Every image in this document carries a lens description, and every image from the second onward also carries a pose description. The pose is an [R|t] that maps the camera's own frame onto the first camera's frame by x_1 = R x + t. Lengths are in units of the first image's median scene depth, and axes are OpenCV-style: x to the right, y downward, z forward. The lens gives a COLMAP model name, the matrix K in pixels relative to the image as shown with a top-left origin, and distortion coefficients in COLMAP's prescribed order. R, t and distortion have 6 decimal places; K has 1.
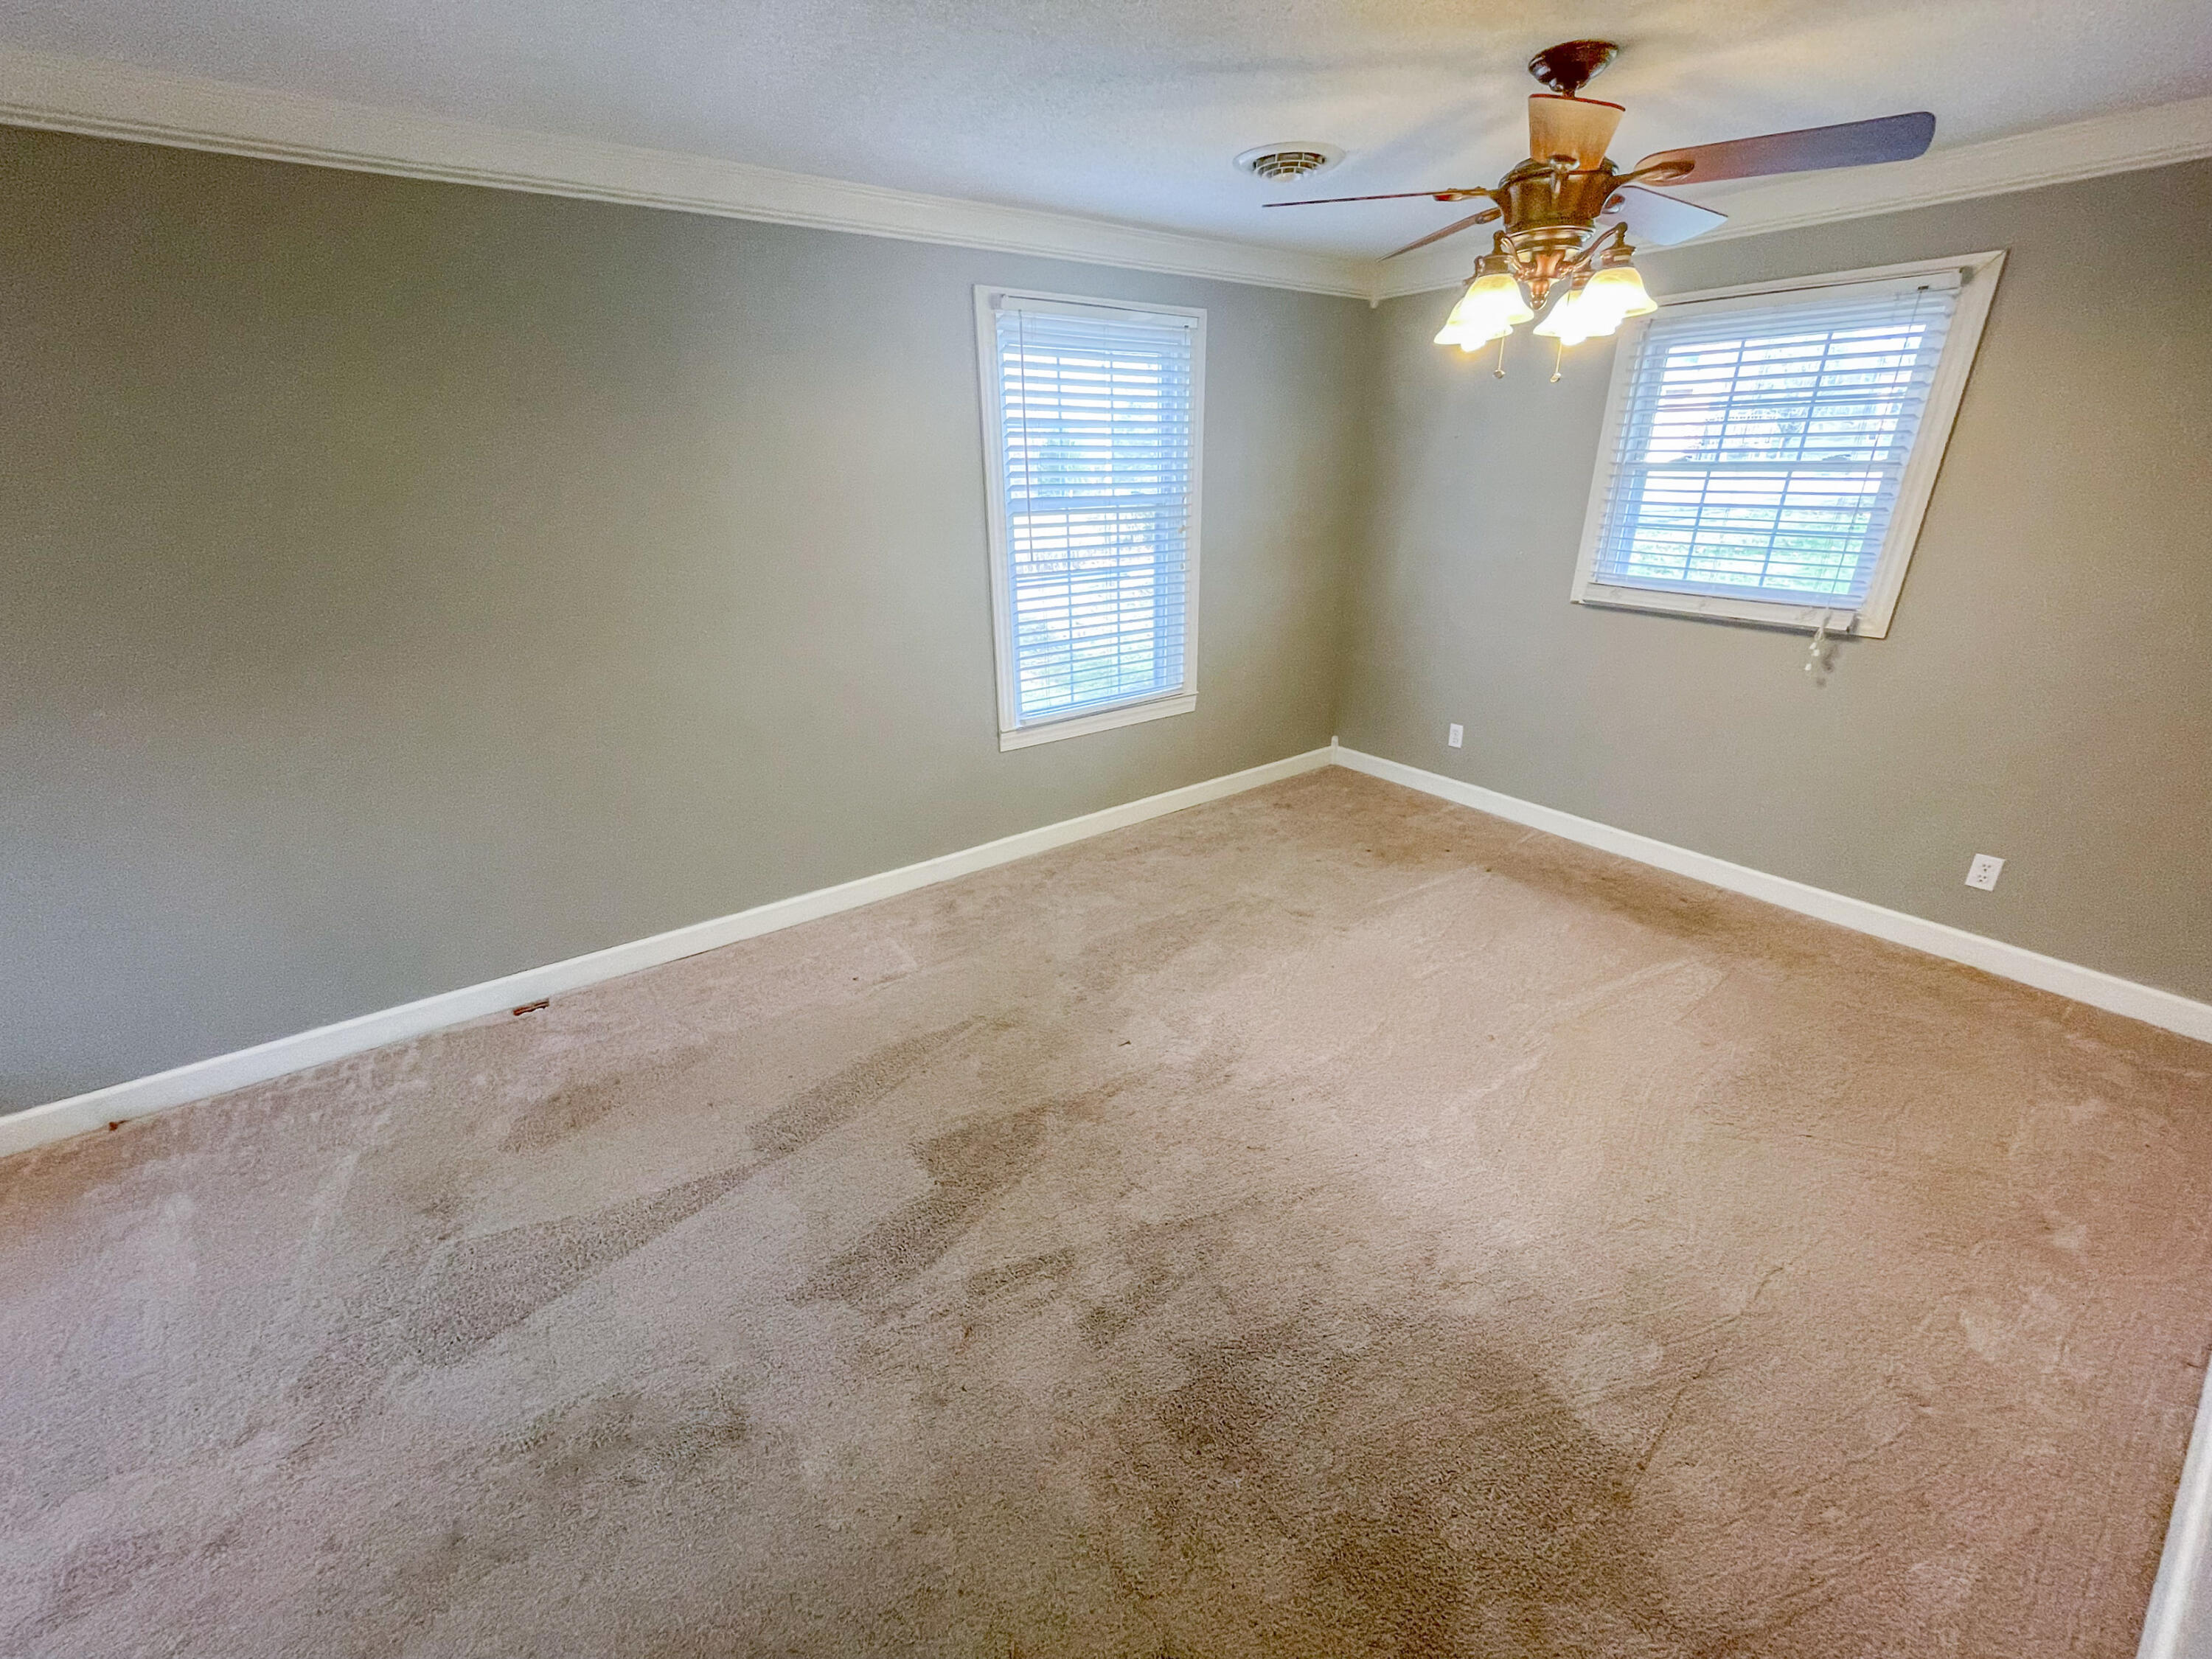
lens RADIAL K [[890.9, 0, 1104.3], [0, 890.9, 820.2], [0, 0, 1]] dist [-0.002975, -0.000070]
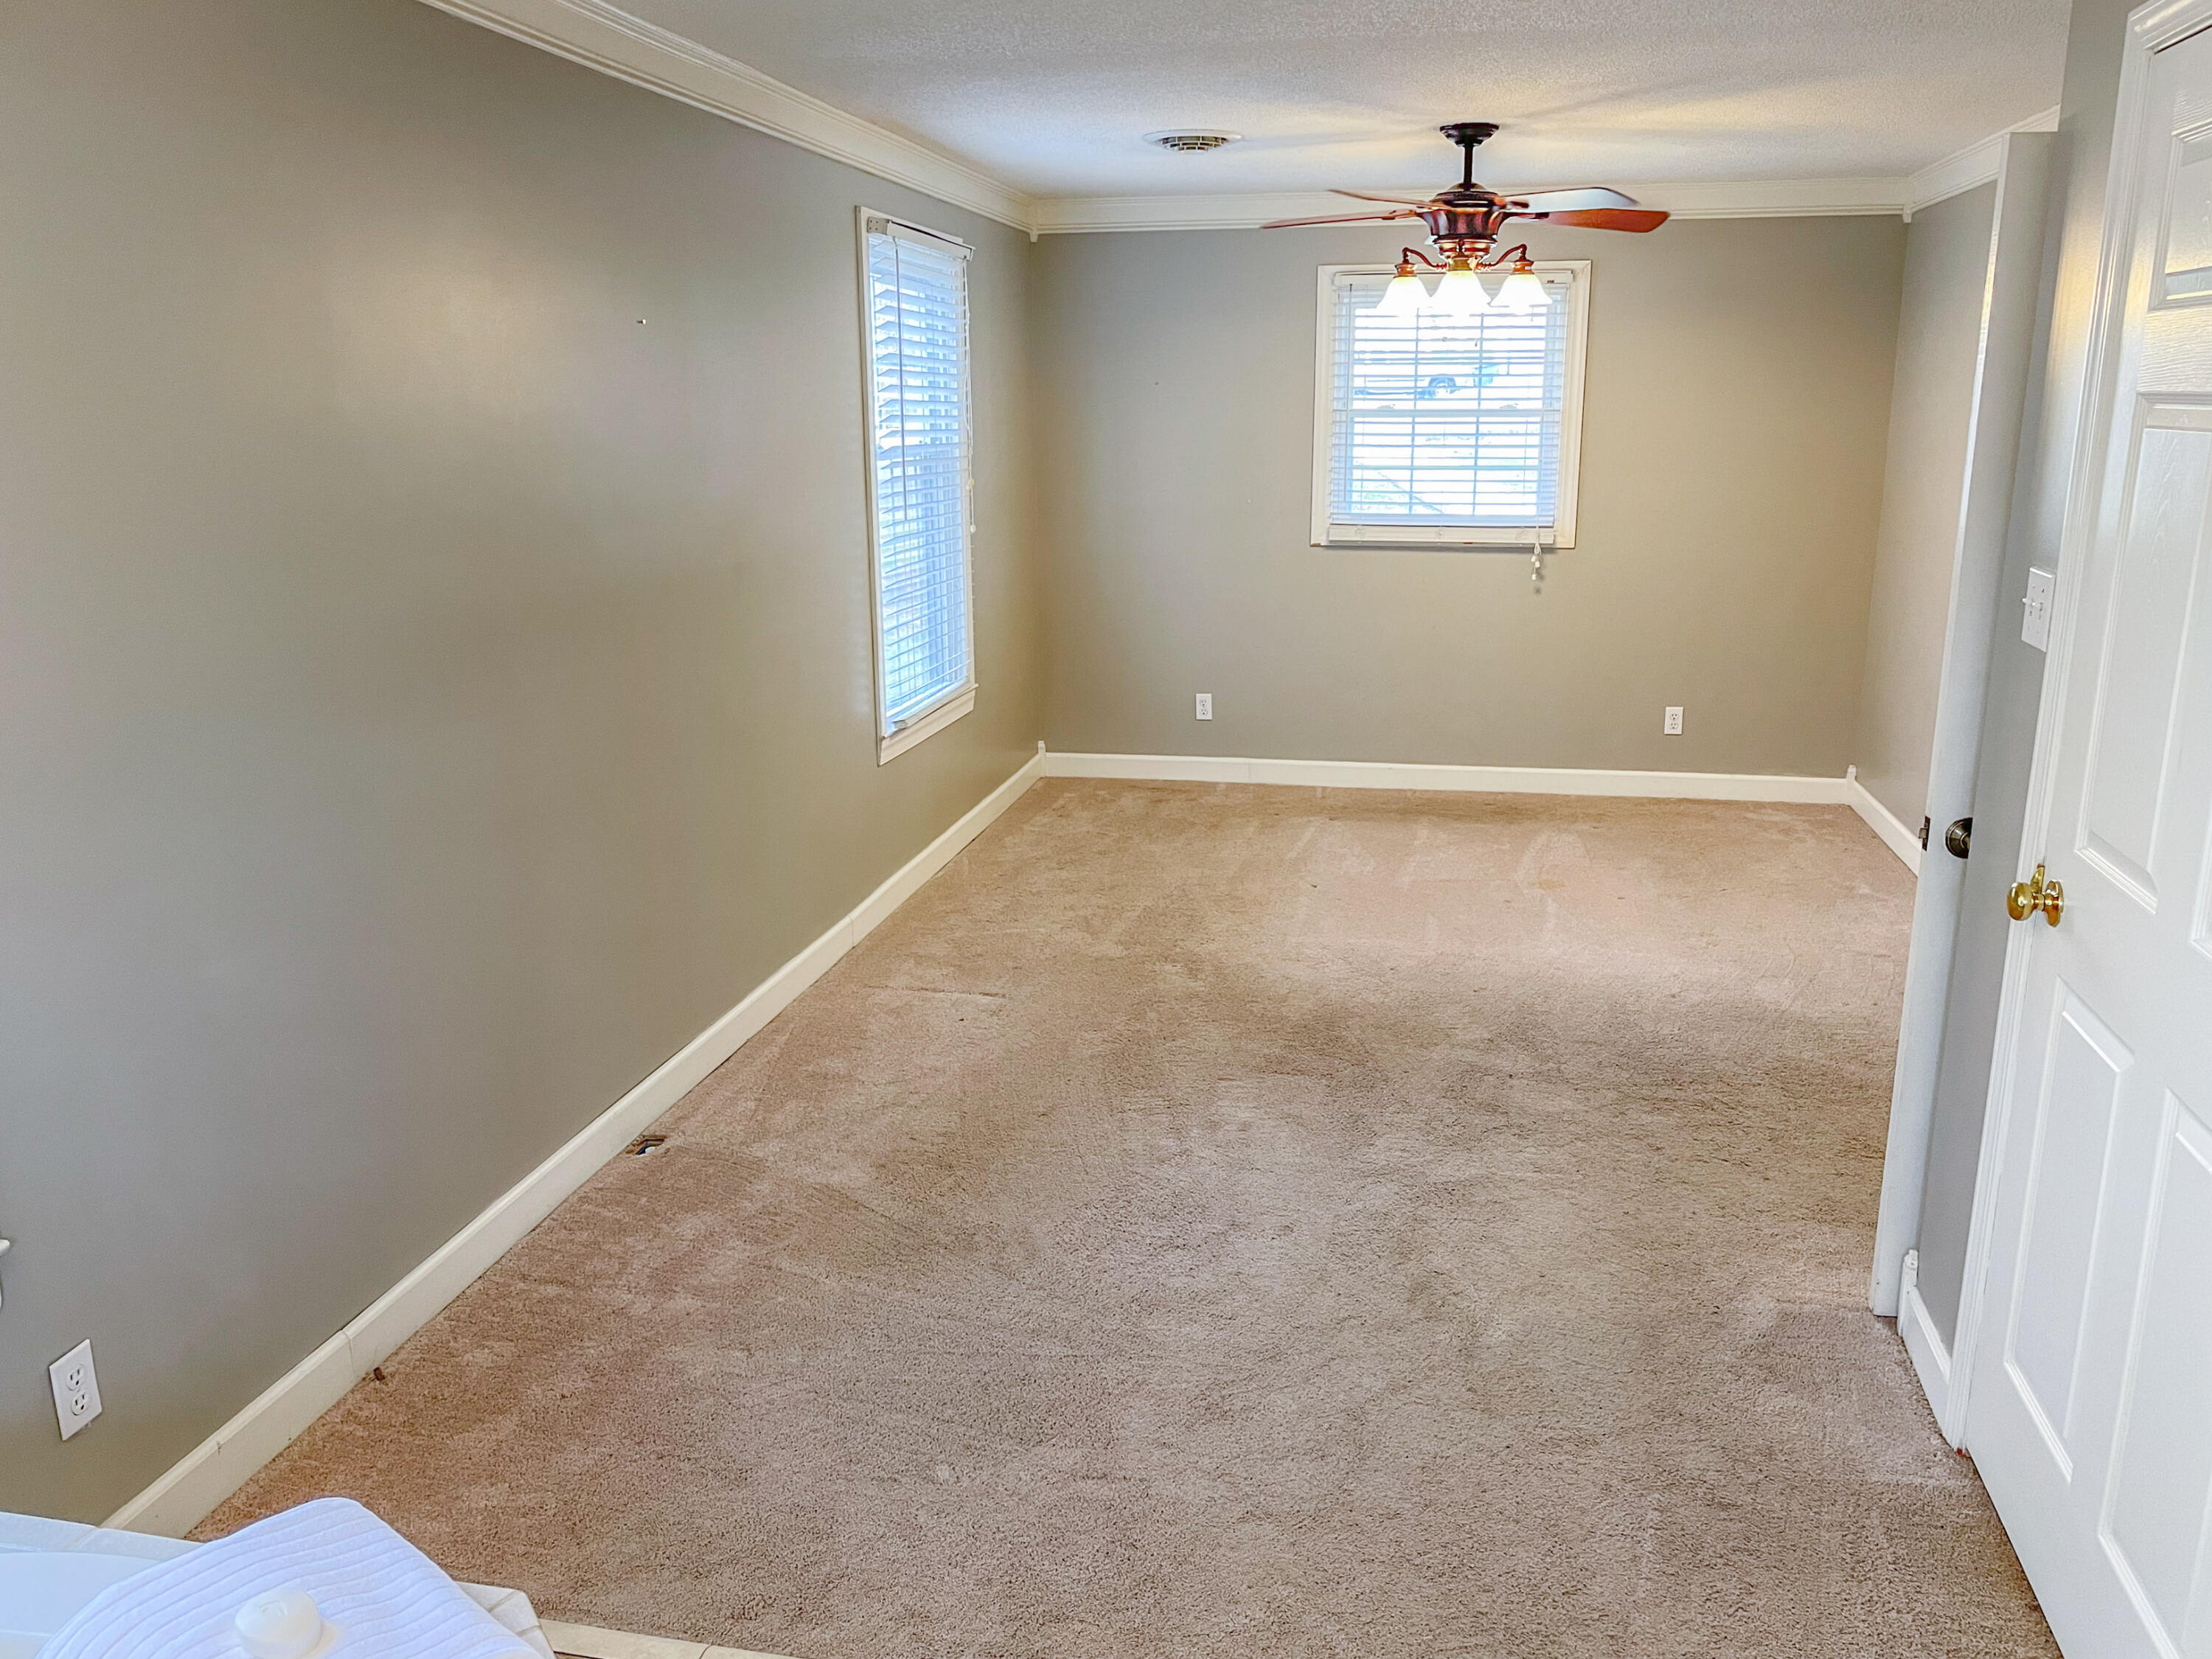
lens RADIAL K [[1774.4, 0, 1106.0], [0, 1774.4, 829.5], [0, 0, 1]] dist [0.001657, 0.001188]
pose [[0.726144, -0.152686, 0.670375, -1.215361], [0.254296, 0.965531, -0.055539, 0.133343], [-0.638787, 0.210802, 0.739941, -0.291652]]
